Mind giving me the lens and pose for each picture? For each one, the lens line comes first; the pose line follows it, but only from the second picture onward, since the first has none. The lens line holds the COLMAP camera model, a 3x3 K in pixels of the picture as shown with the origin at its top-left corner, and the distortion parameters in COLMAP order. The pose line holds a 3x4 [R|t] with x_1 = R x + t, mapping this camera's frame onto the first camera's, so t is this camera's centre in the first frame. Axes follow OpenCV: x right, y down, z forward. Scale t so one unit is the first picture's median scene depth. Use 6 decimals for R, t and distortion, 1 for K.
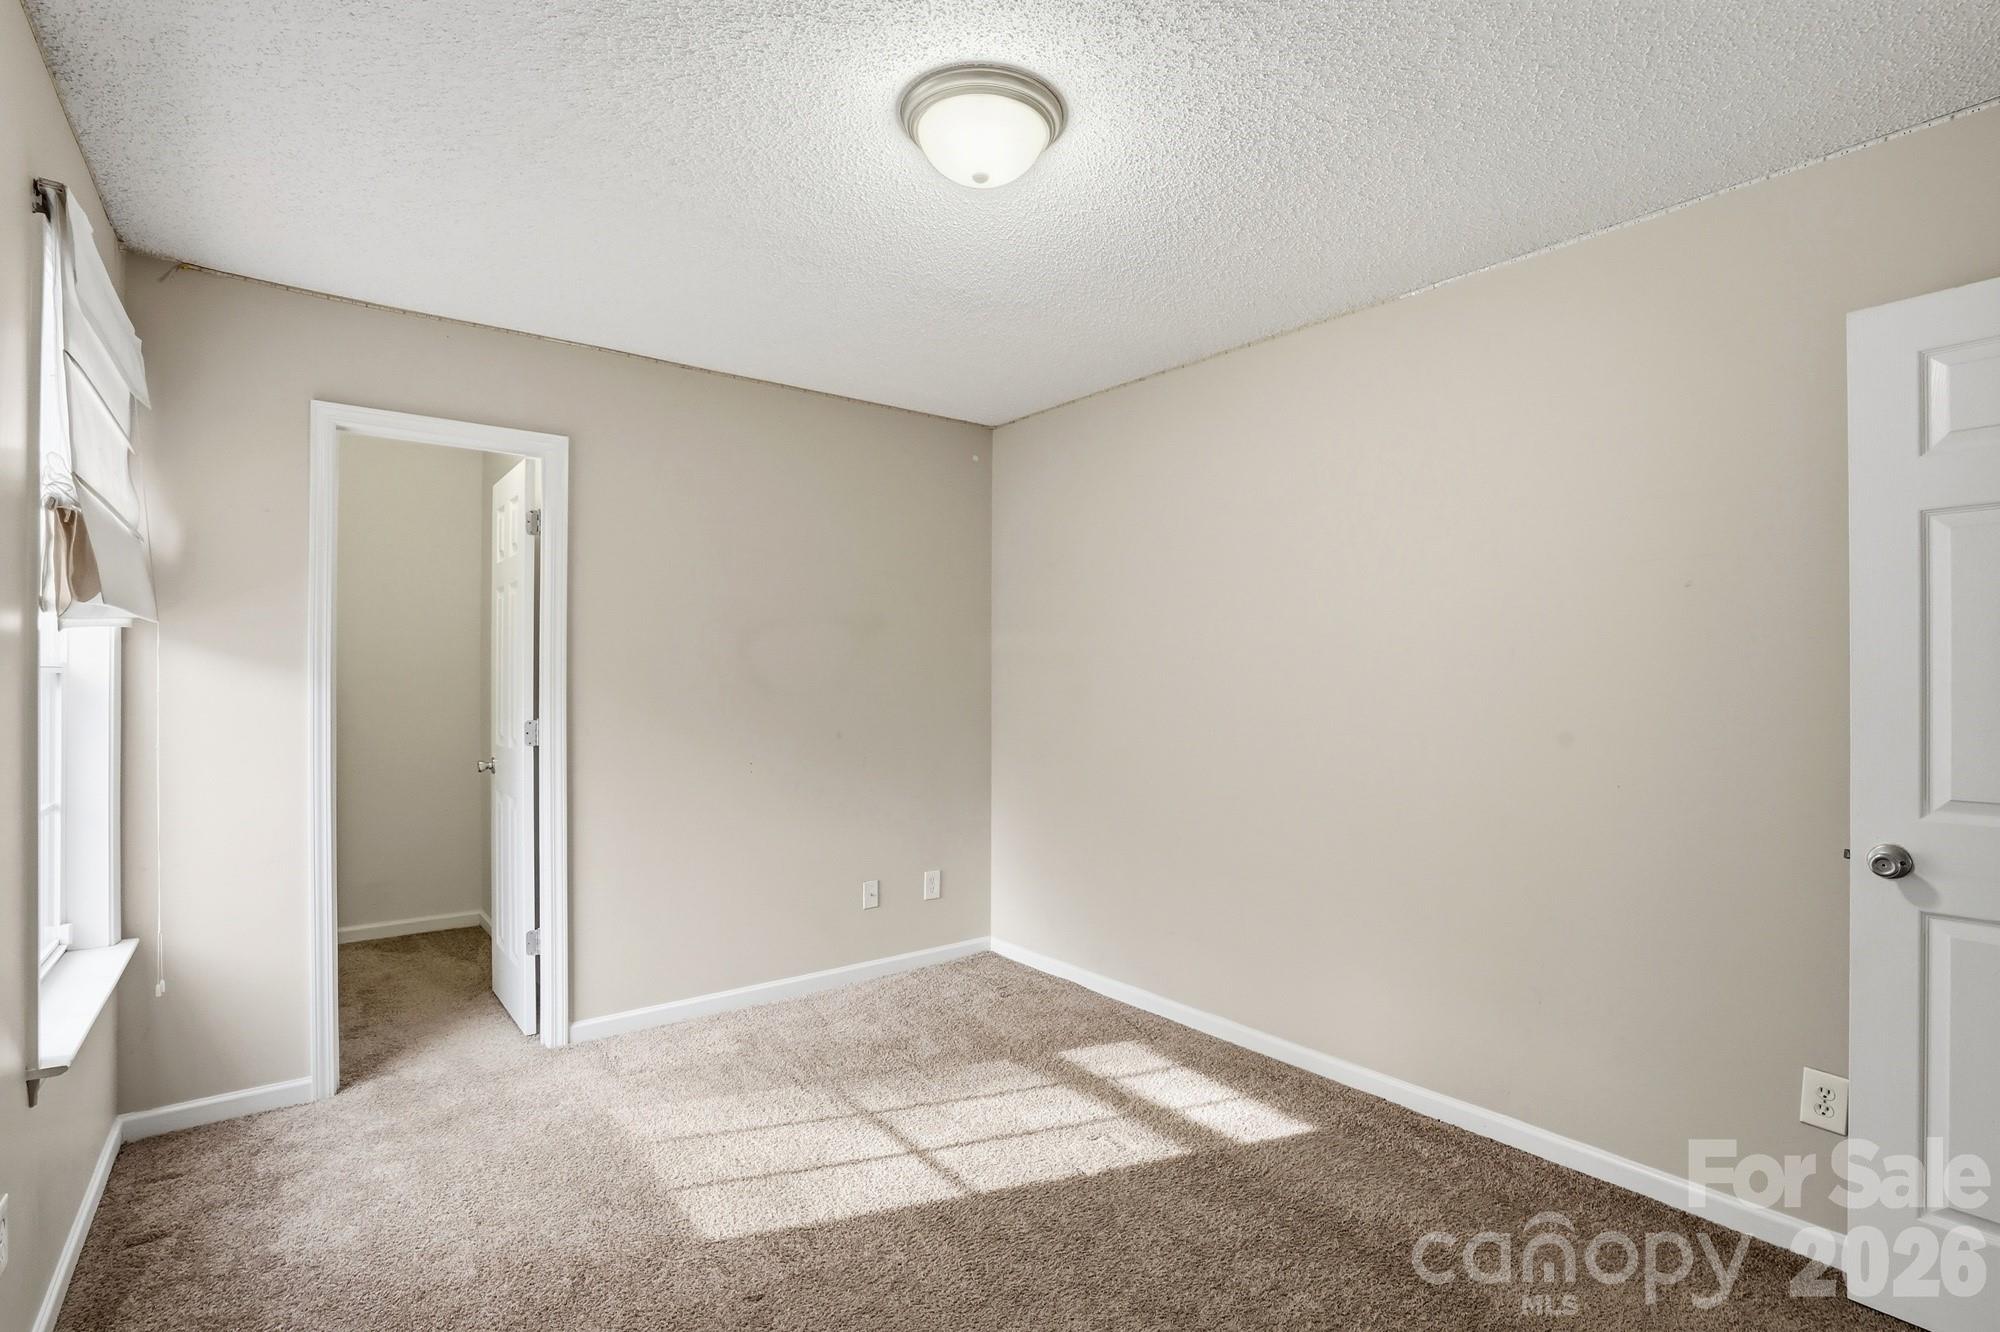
lens RADIAL K [[935.5, 0, 1000.4], [0, 935.5, 674.3], [0, 0, 1]] dist [-0.052311, 0.016814]
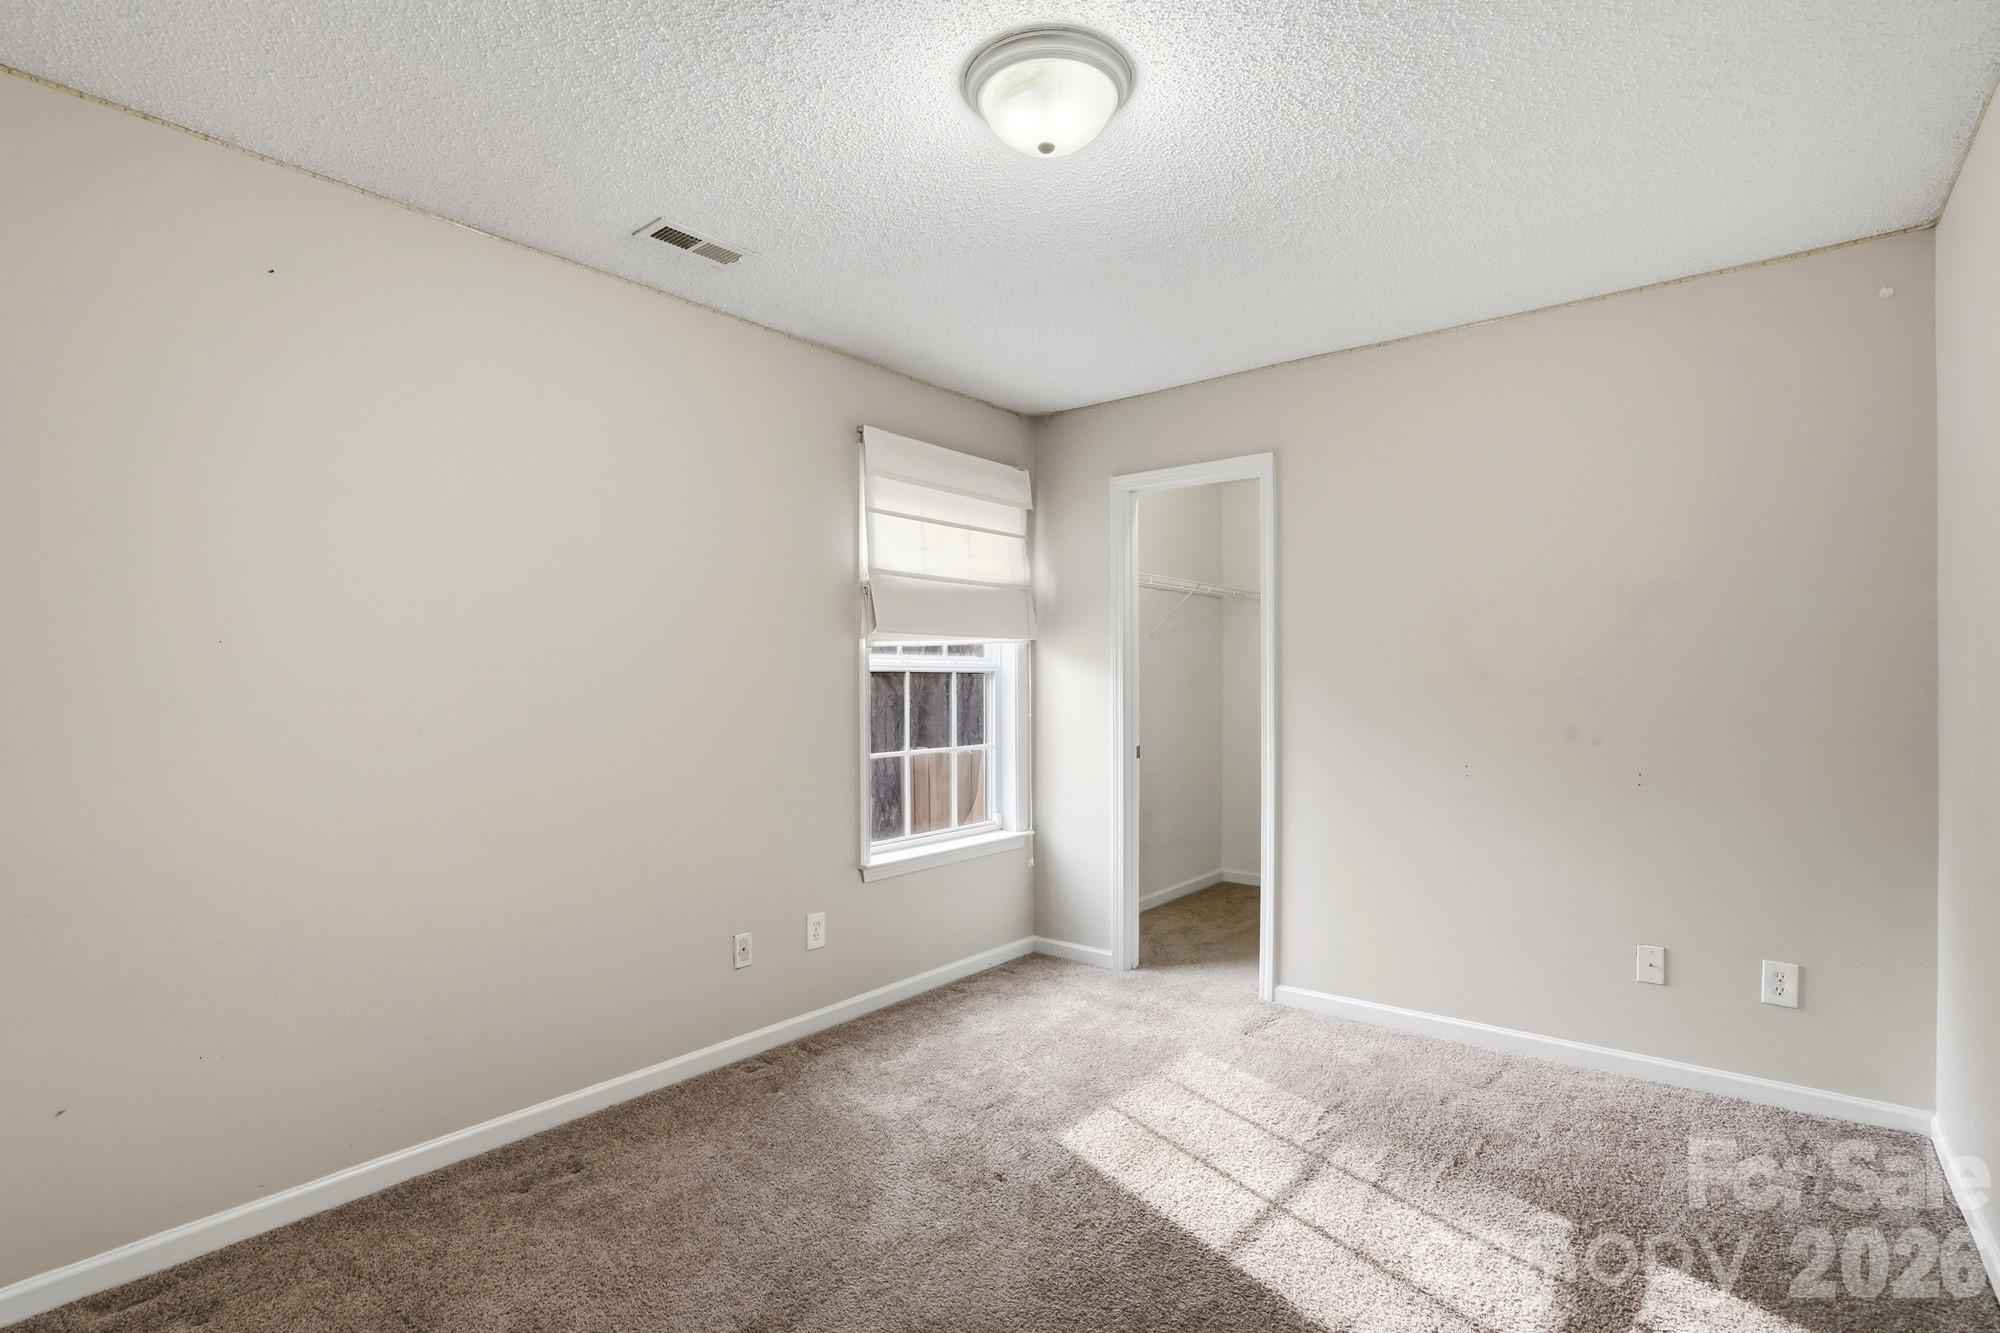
lens RADIAL K [[935.5, 0, 1000.4], [0, 935.5, 674.8], [0, 0, 1]] dist [-0.052311, 0.016814]
pose [[0.223521, -0.013114, -0.974611, 0.640153], [0.003344, 0.999914, -0.012688, 0.027639], [0.974693, -0.000423, 0.223546, 0.510994]]
